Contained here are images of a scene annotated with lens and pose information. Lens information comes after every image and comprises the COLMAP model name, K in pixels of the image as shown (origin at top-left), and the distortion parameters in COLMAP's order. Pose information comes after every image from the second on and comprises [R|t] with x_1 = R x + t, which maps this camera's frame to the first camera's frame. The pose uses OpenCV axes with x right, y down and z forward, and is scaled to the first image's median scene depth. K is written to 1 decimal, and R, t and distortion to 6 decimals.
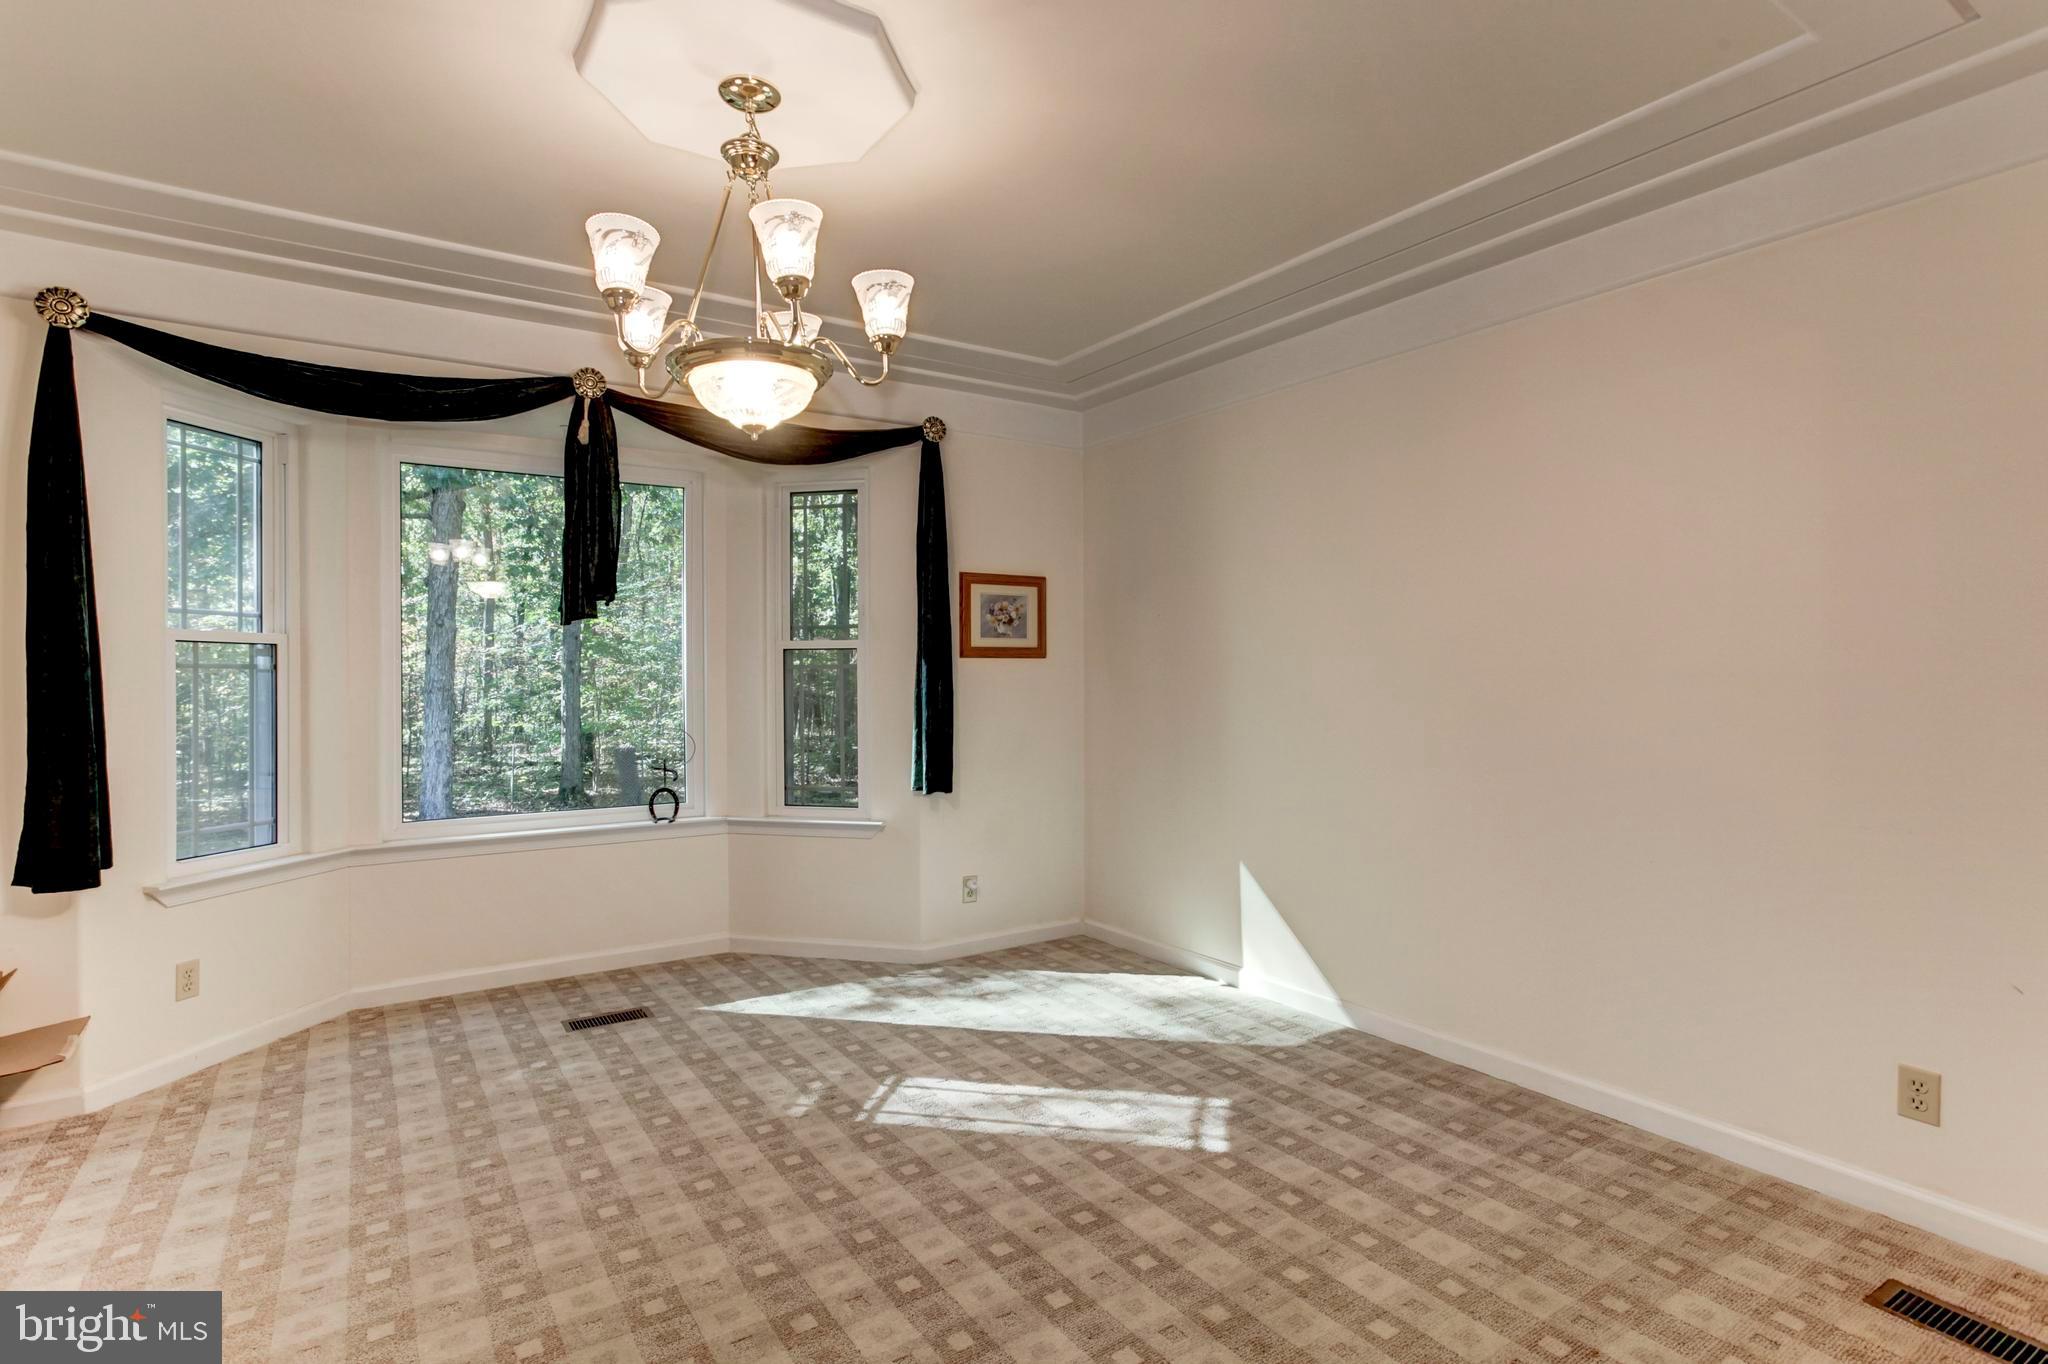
lens RADIAL K [[1013.3, 0, 1032.4], [0, 1013.3, 679.5], [0, 0, 1]] dist [-0.051351, 0.035417]
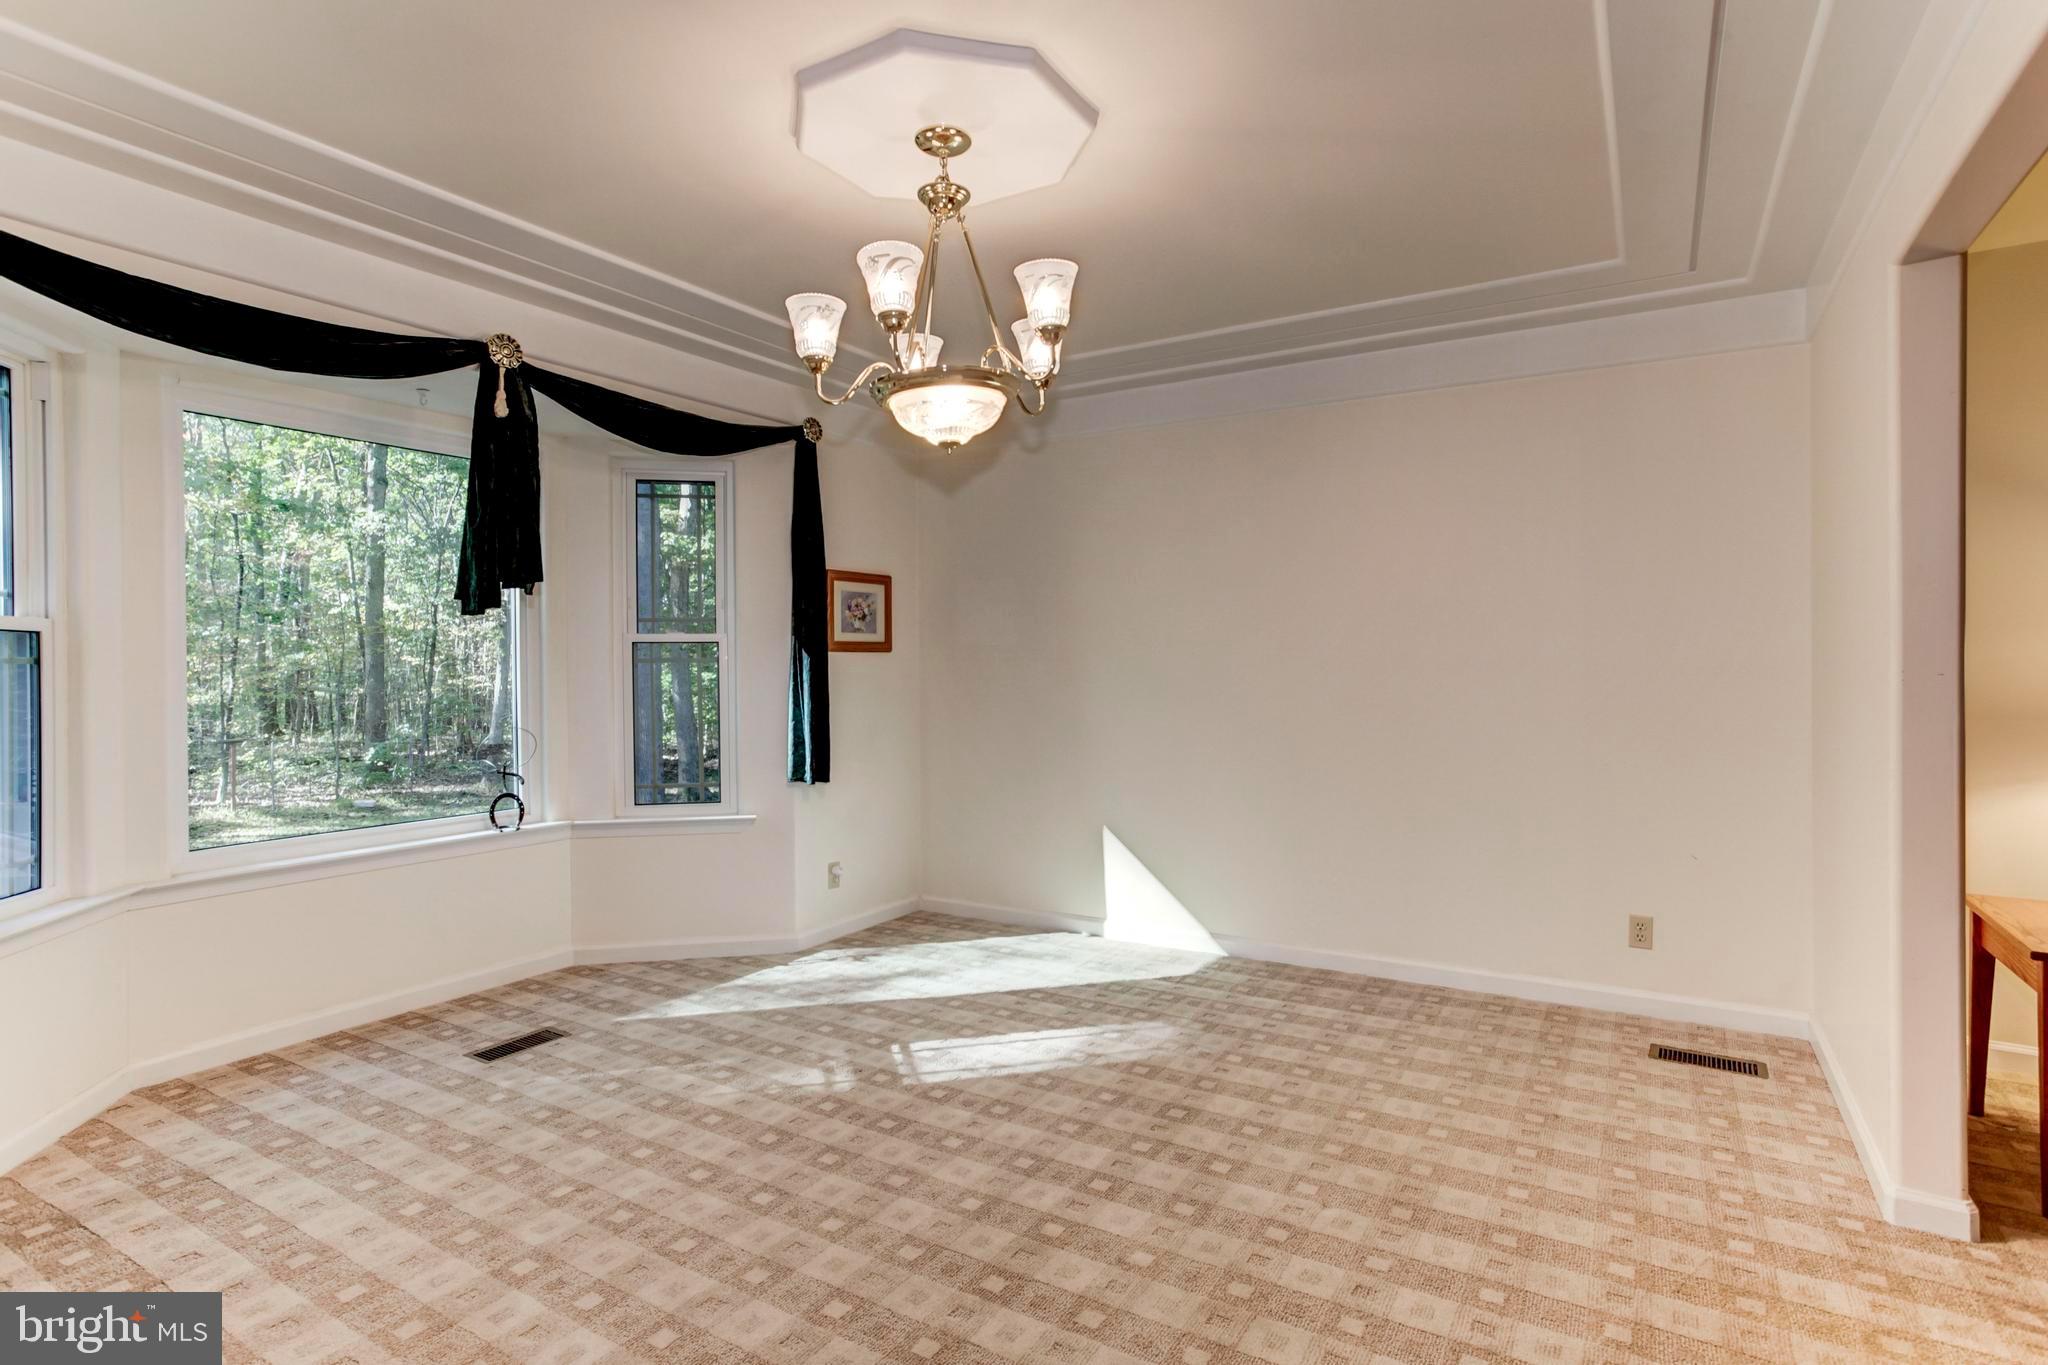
lens RADIAL K [[1000.0, 0, 1031.5], [0, 1000.0, 667.2], [0, 0, 1]] dist [-0.050454, 0.033820]
pose [[0.913165, -0.003254, 0.407578, -0.373189], [0.005528, 0.999975, -0.004403, -0.000045], [-0.407553, 0.006274, 0.913160, -0.019119]]
